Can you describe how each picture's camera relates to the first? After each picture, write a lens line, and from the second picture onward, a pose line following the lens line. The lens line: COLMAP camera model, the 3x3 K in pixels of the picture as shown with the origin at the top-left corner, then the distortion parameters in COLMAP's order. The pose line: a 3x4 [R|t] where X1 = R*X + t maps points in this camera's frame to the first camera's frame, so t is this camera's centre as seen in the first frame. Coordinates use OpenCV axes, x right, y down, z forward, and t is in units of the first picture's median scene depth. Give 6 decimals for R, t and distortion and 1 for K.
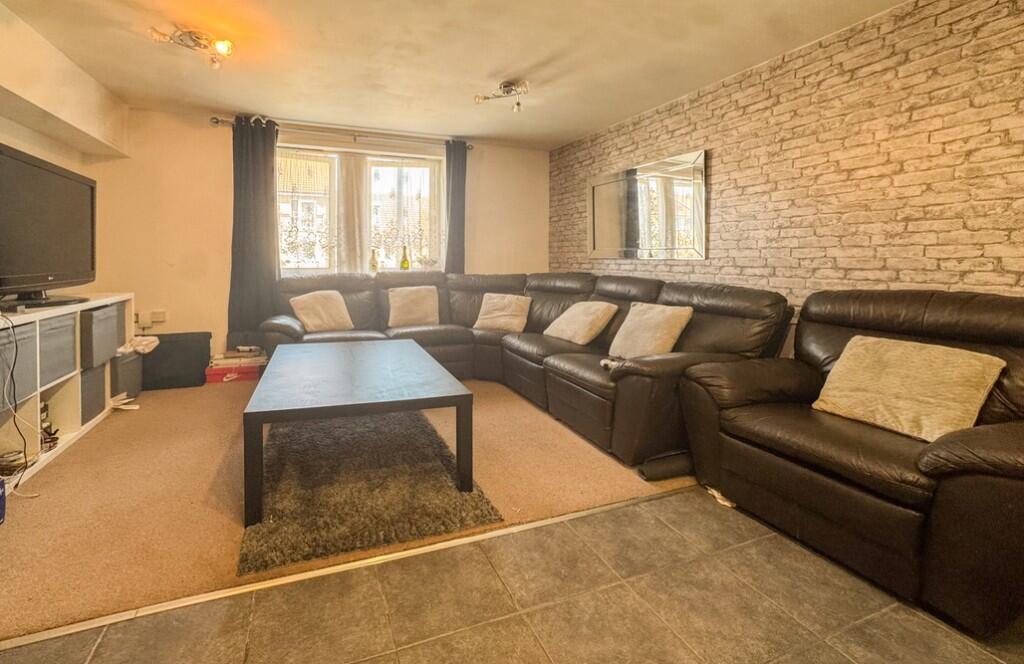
lens RADIAL K [[462.2, 0, 510.1], [0, 462.2, 259.4], [0, 0, 1]] dist [-0.002743, -0.000189]
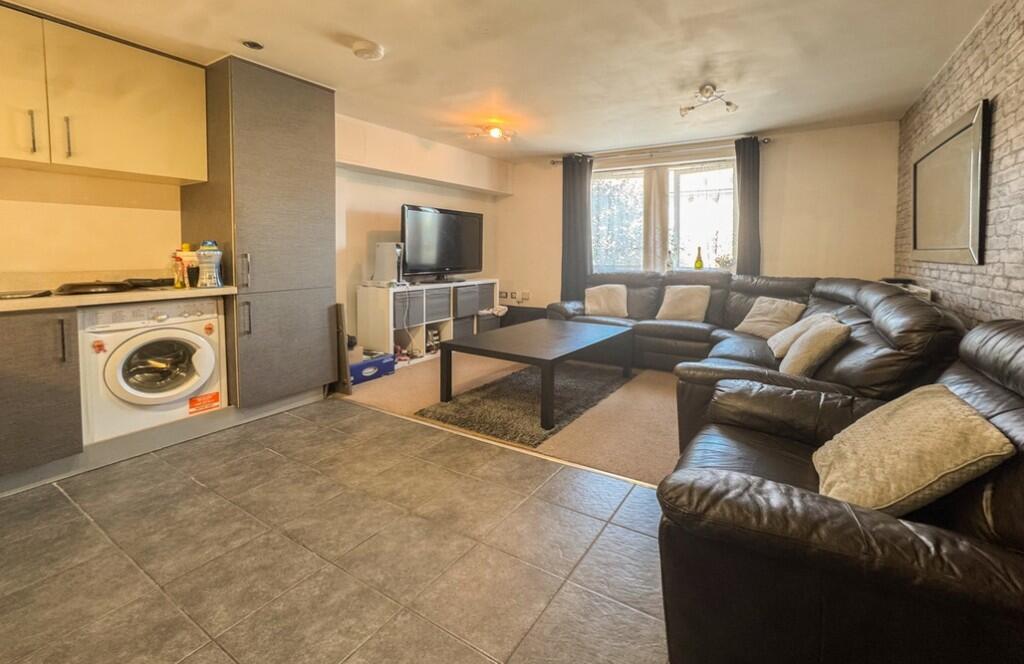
lens RADIAL K [[453.8, 0, 514.2], [0, 453.8, 274.9], [0, 0, 1]] dist [-0.063898, 0.000273]
pose [[0.591631, 0.034559, -0.805468, 0.433367], [-0.000882, 0.999108, 0.042219, -0.009794], [0.806208, -0.024268, 0.591134, 0.060027]]
